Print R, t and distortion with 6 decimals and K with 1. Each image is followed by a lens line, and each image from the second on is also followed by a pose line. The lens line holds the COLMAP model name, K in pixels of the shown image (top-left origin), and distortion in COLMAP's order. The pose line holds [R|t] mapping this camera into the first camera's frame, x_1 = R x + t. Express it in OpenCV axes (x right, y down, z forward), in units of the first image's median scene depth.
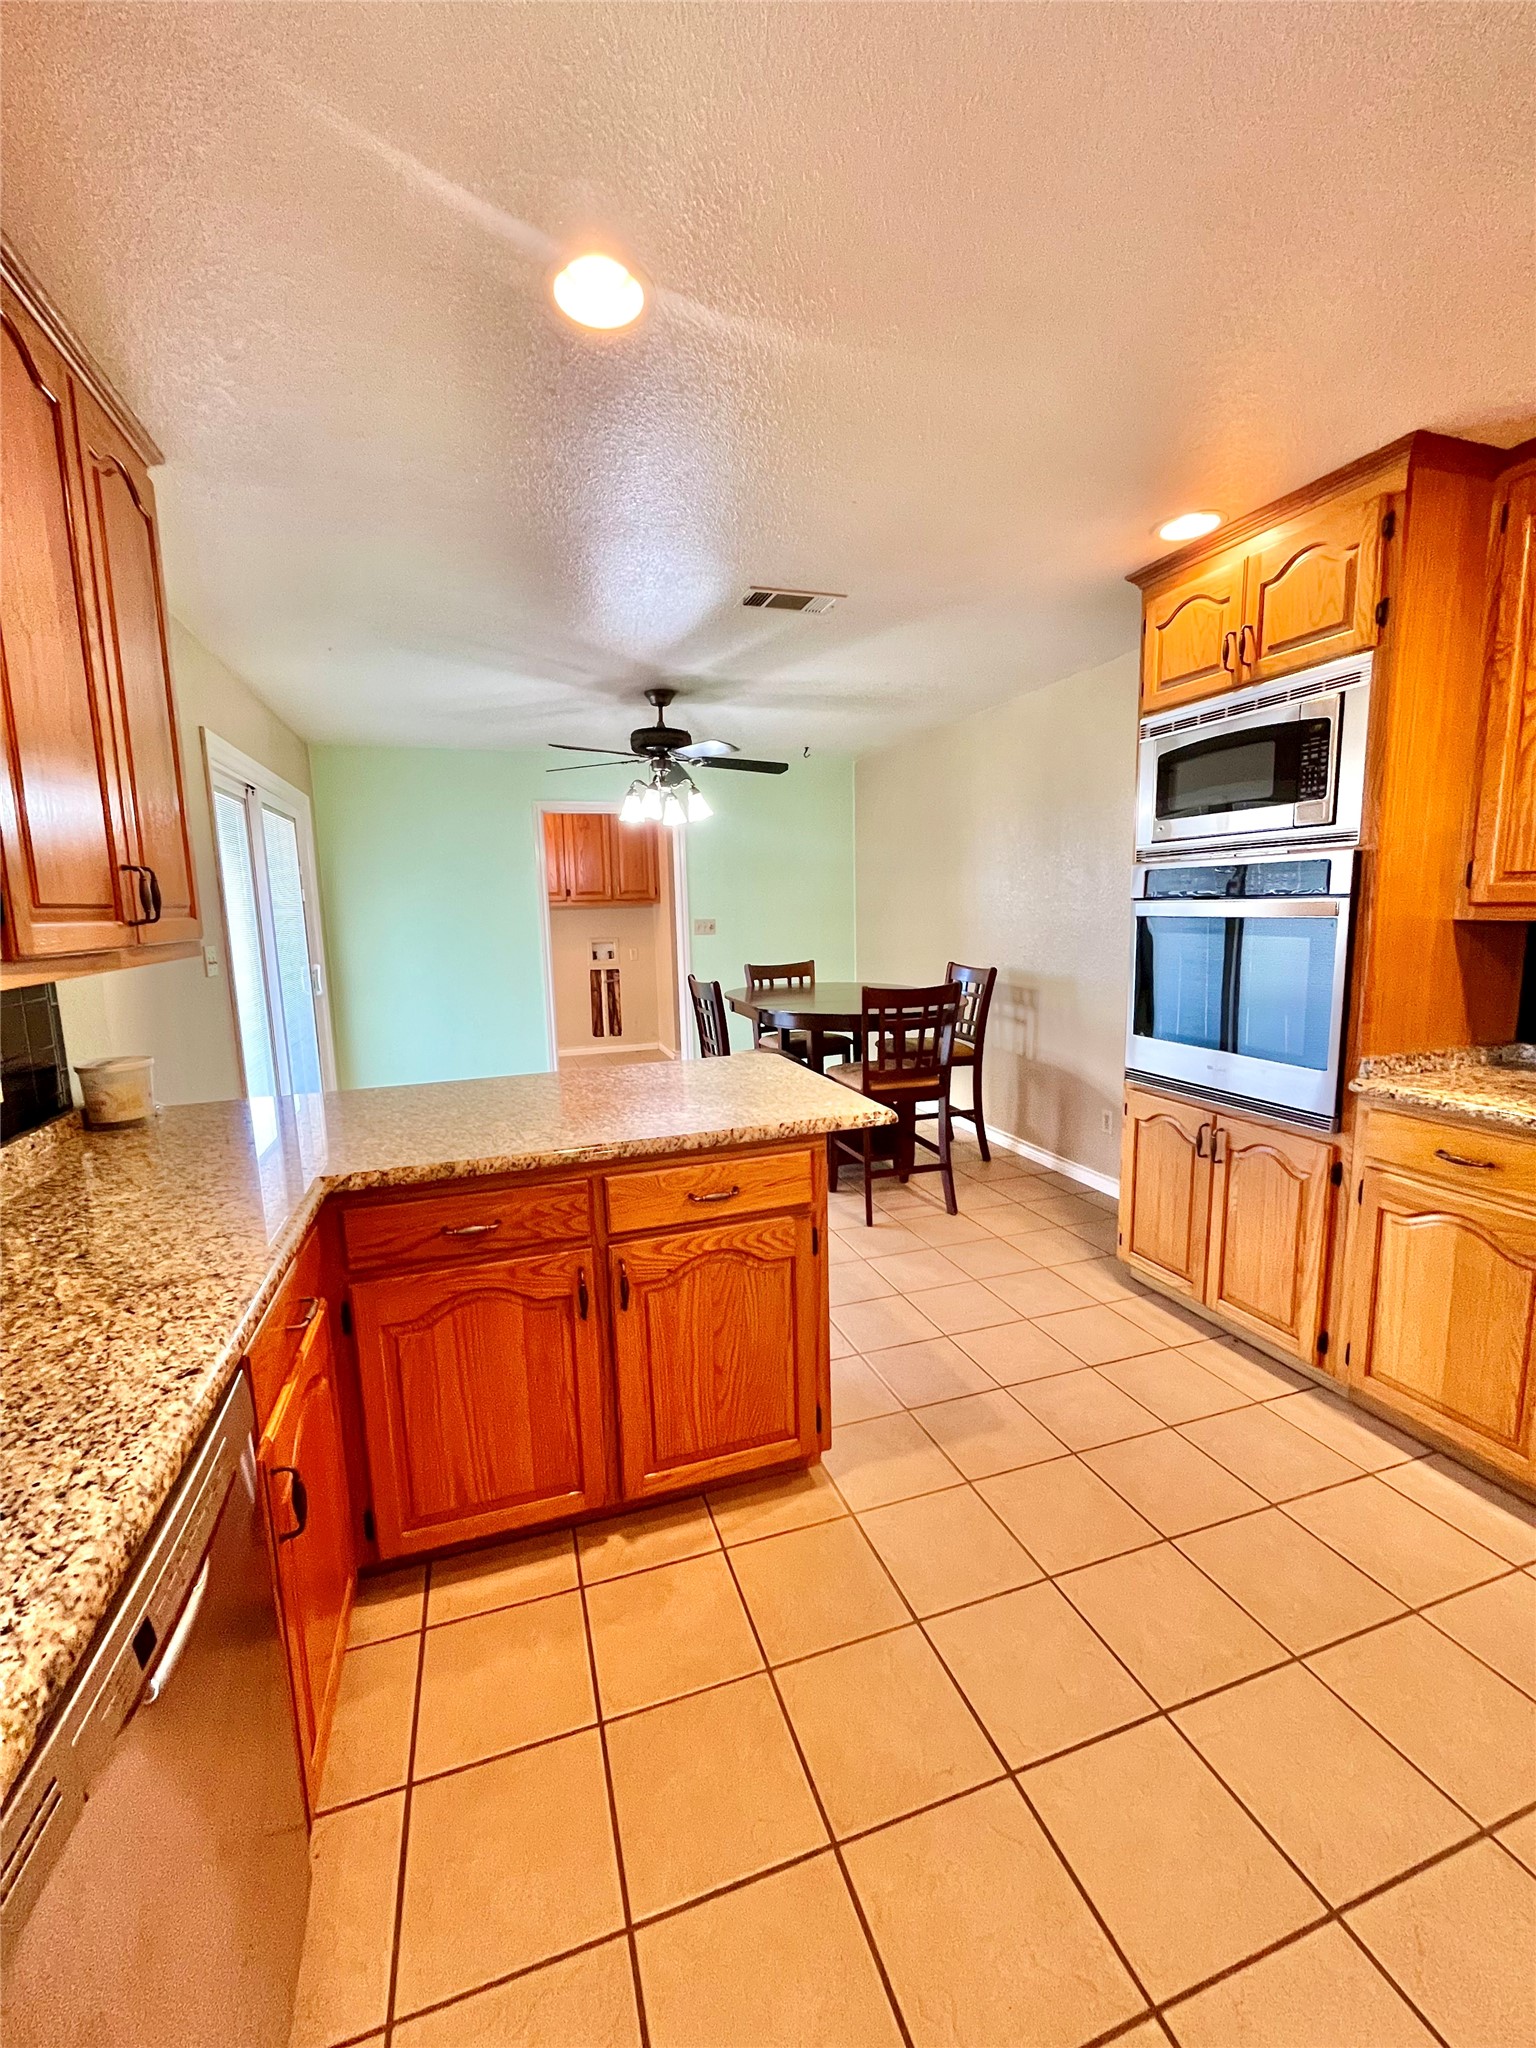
lens RADIAL K [[829.1, 0, 768.4], [0, 829.1, 1027.0], [0, 0, 1]] dist [0.002386, 0.000481]
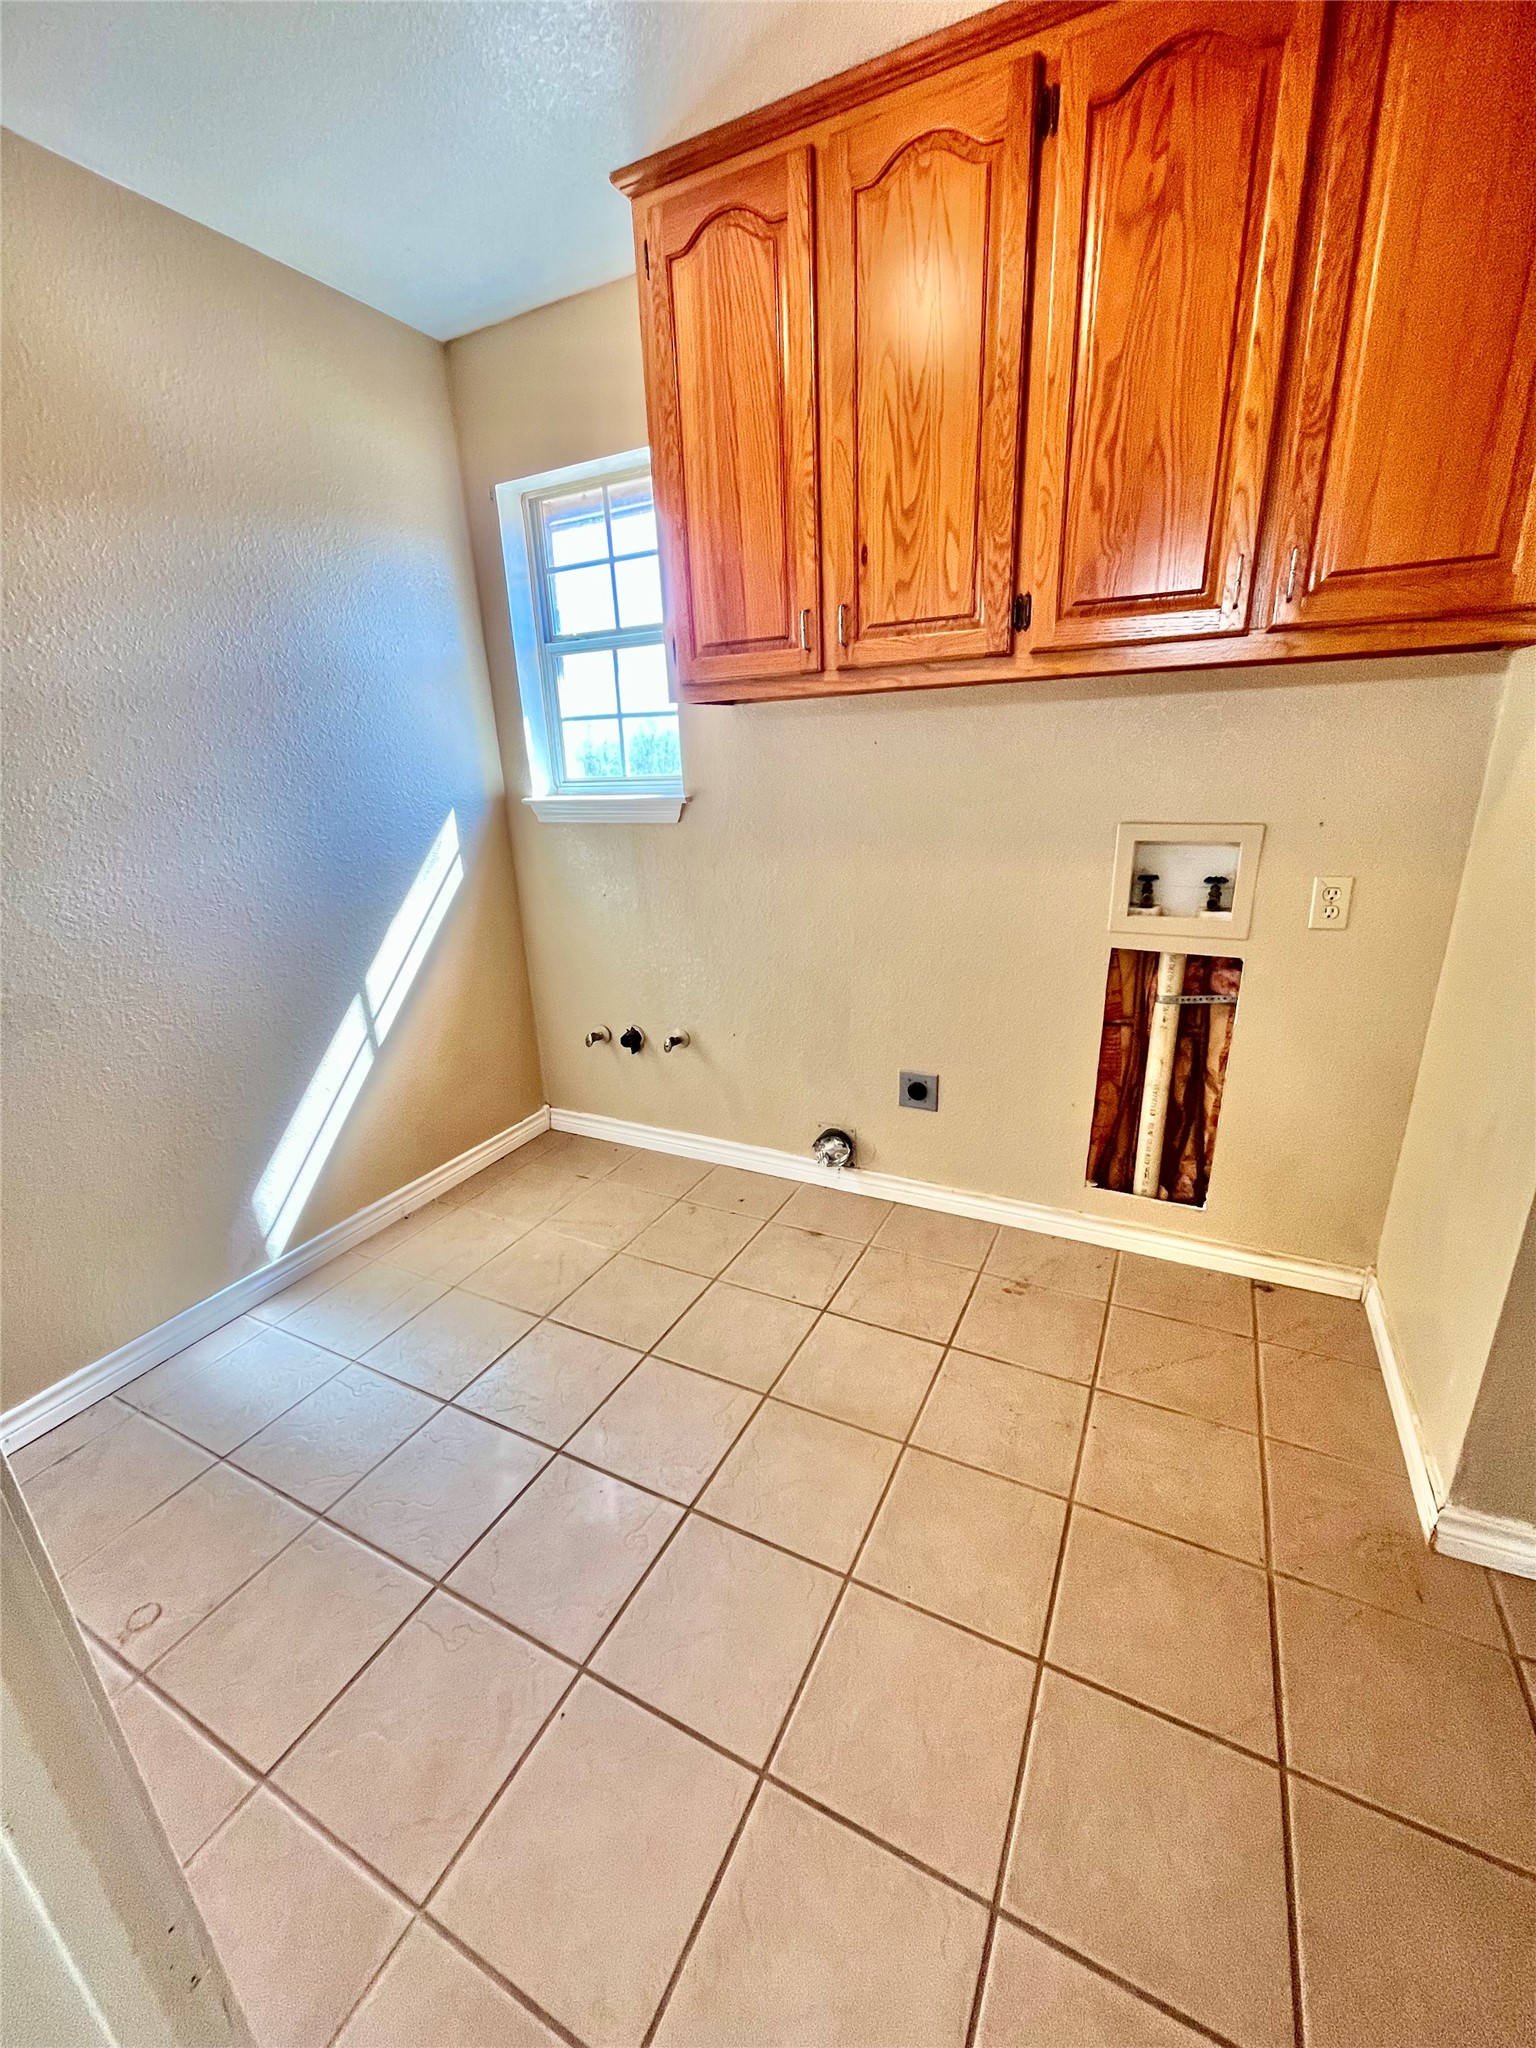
lens RADIAL K [[829.1, 0, 763.6], [0, 829.1, 1024.9], [0, 0, 1]] dist [0.002386, 0.000481]
pose [[0.699994, 0.223854, -0.678157, -0.111242], [-0.074435, 0.967300, 0.242467, -0.098802], [0.710259, -0.119247, 0.693767, 0.737191]]
